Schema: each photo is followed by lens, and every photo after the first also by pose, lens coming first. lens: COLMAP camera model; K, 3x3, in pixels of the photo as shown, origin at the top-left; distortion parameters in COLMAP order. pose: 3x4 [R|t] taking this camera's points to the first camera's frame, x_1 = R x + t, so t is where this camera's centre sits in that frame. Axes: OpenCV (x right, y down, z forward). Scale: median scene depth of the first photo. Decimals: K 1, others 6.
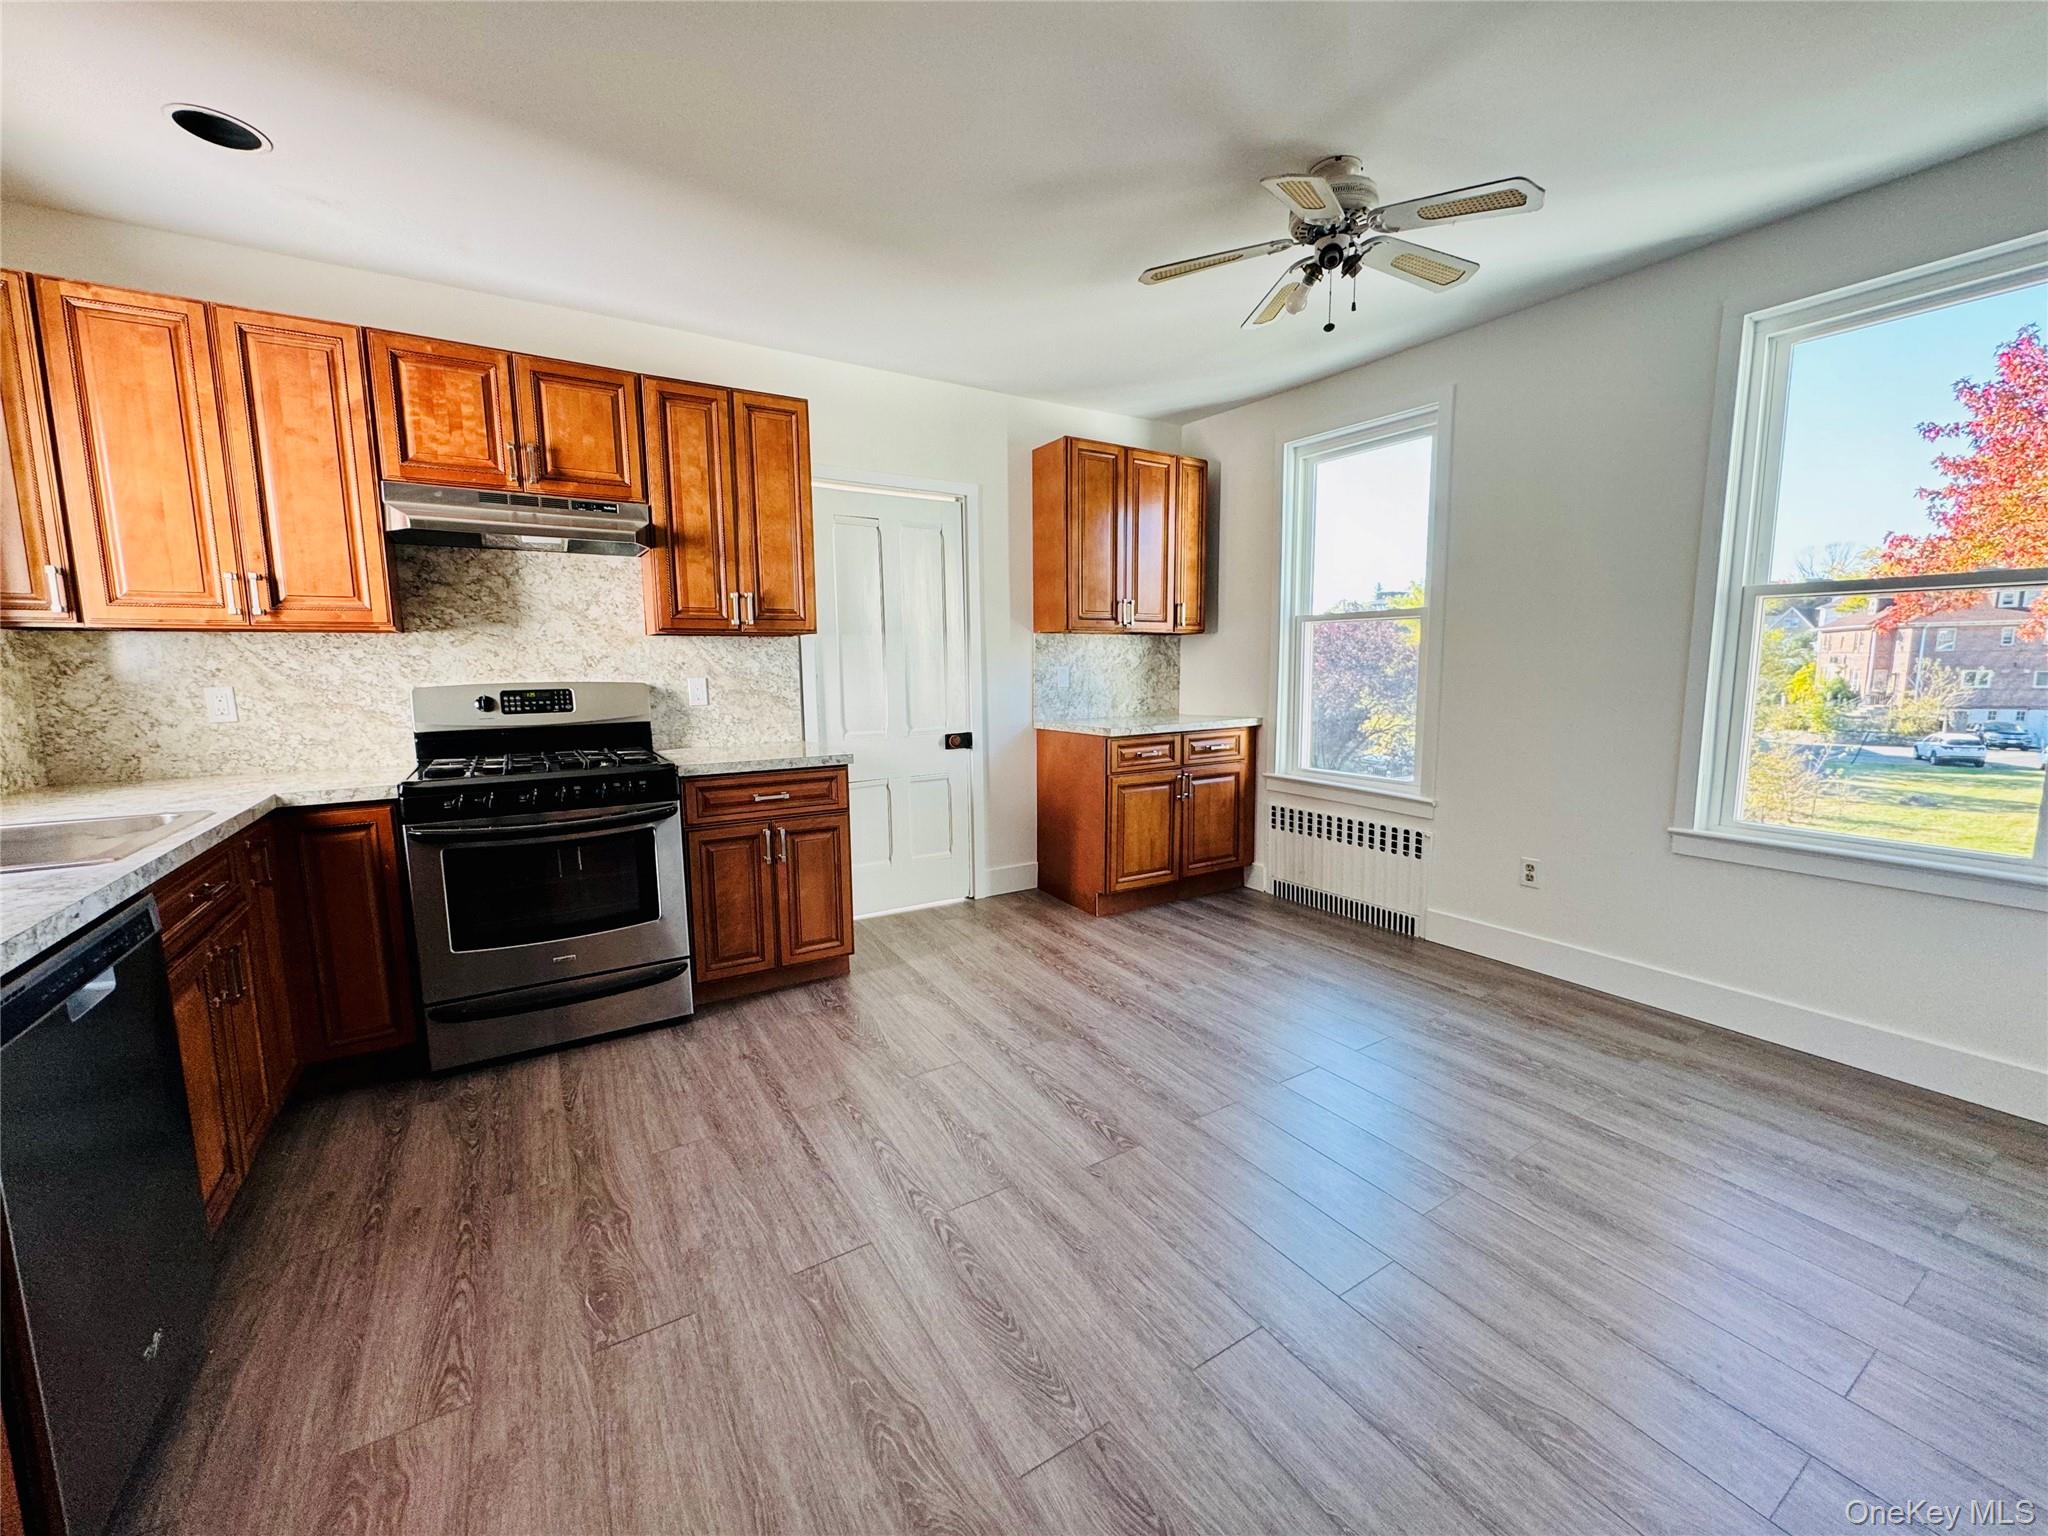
lens RADIAL K [[811.9, 0, 1024.7], [0, 811.9, 766.7], [0, 0, 1]] dist [-0.002867, -0.000412]
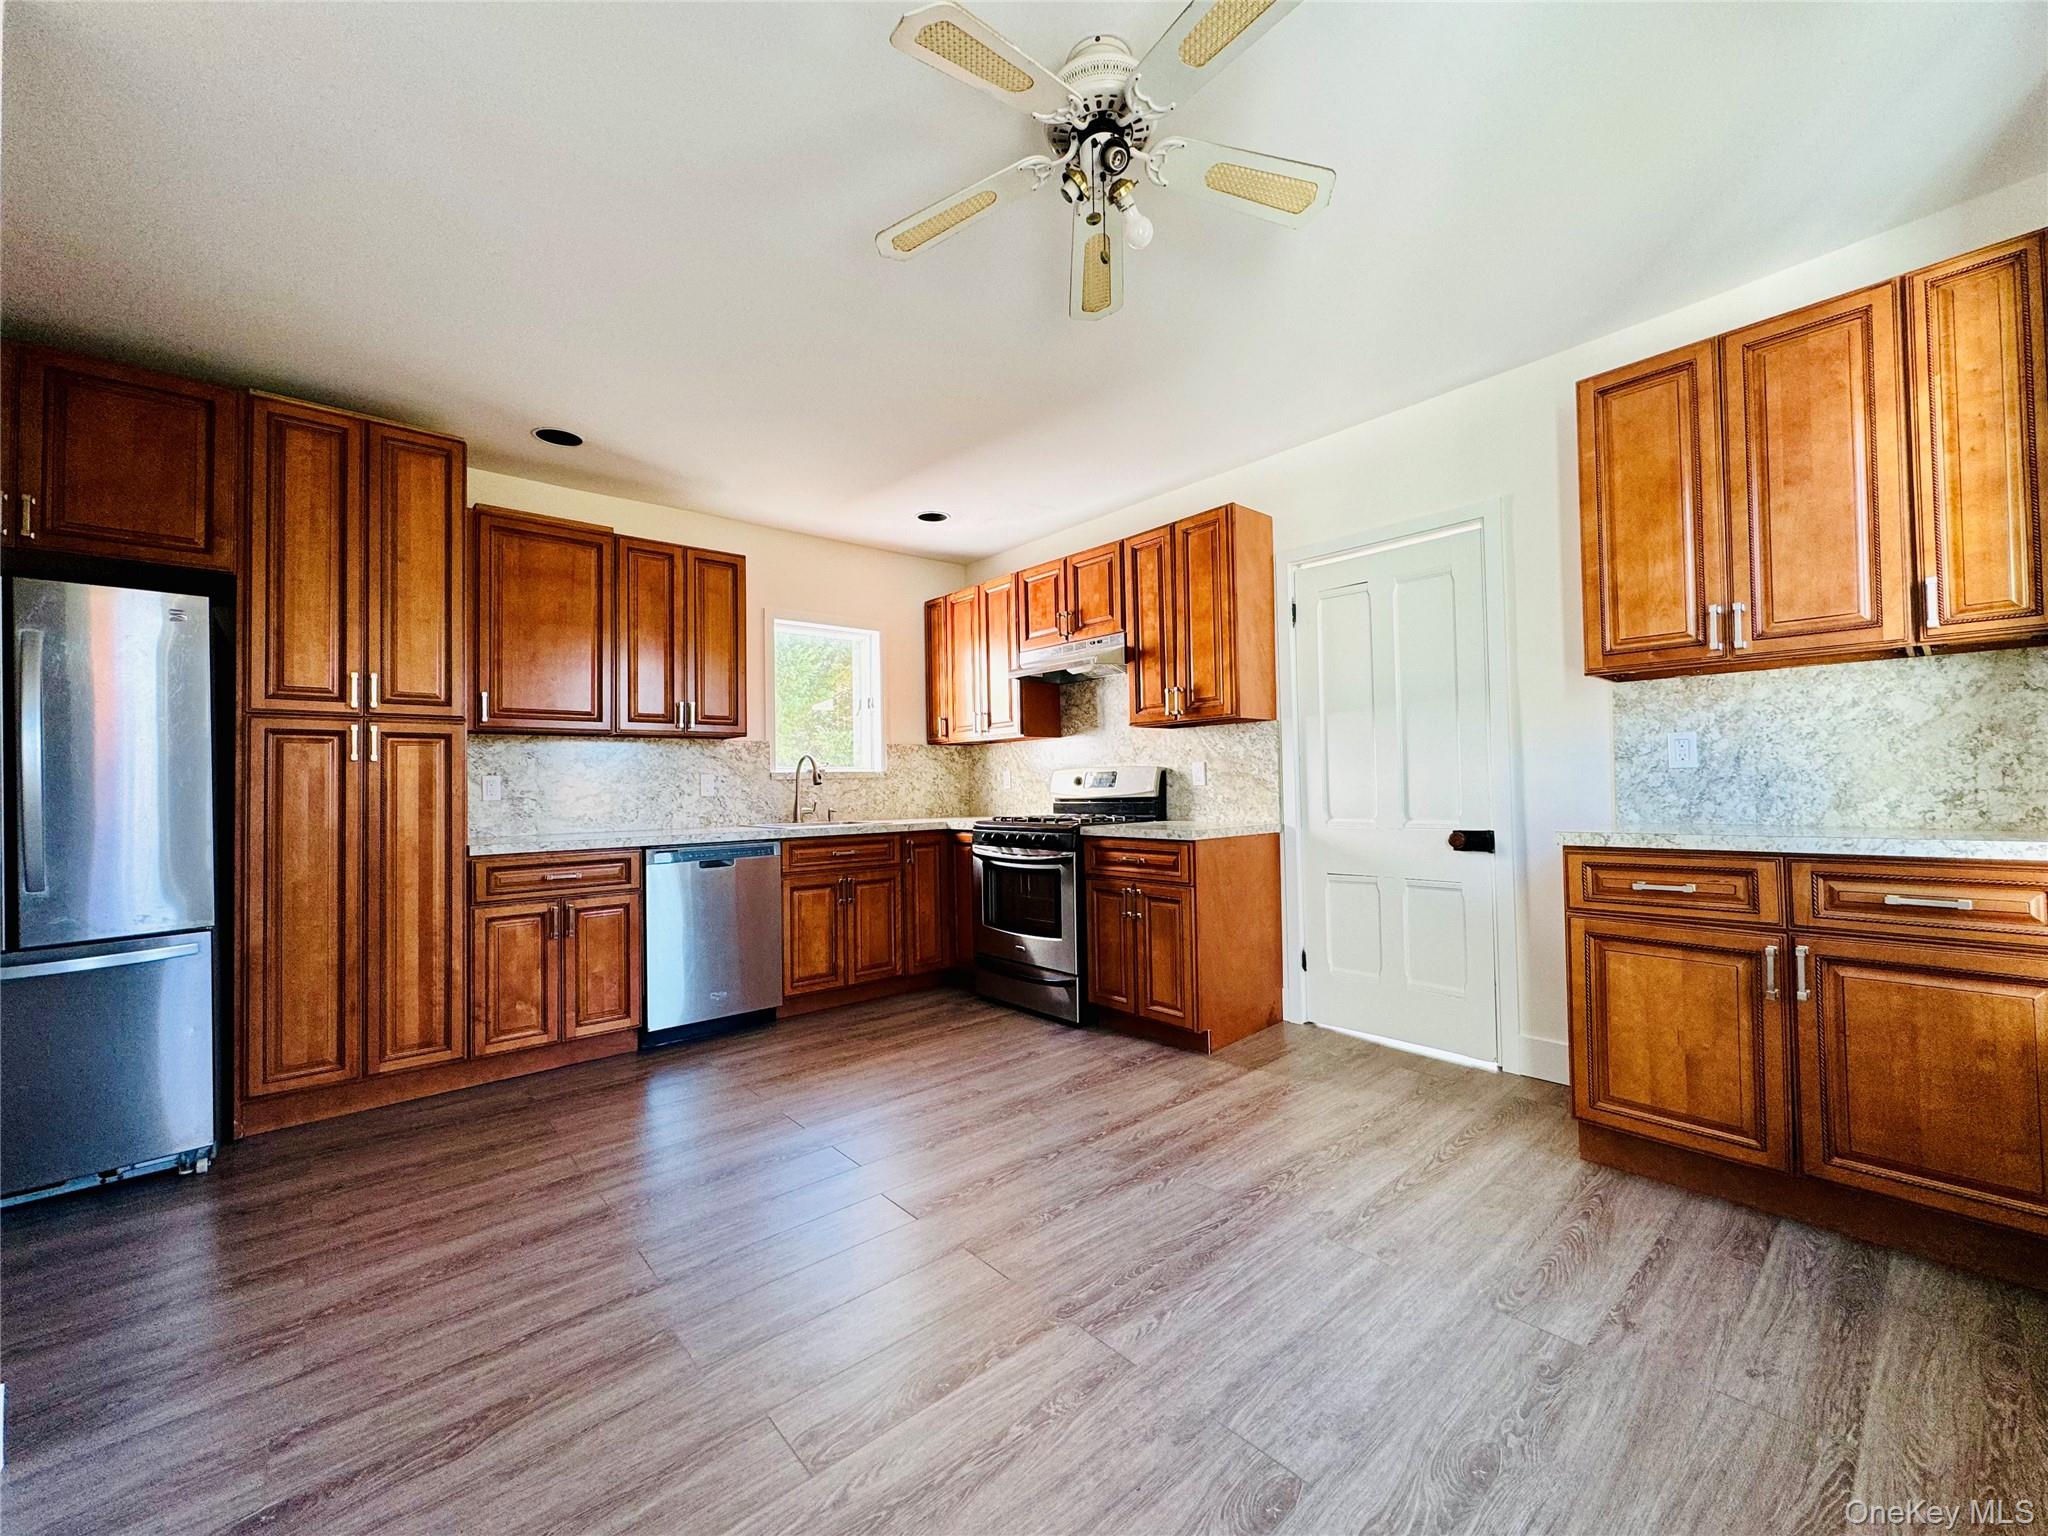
lens RADIAL K [[811.9, 0, 1022.0], [0, 811.9, 765.8], [0, 0, 1]] dist [-0.002867, -0.000412]
pose [[0.150359, -0.018850, -0.988452, 0.724648], [-0.109299, 0.993372, -0.035570, -0.034958], [0.982571, 0.113385, 0.147302, 0.584993]]
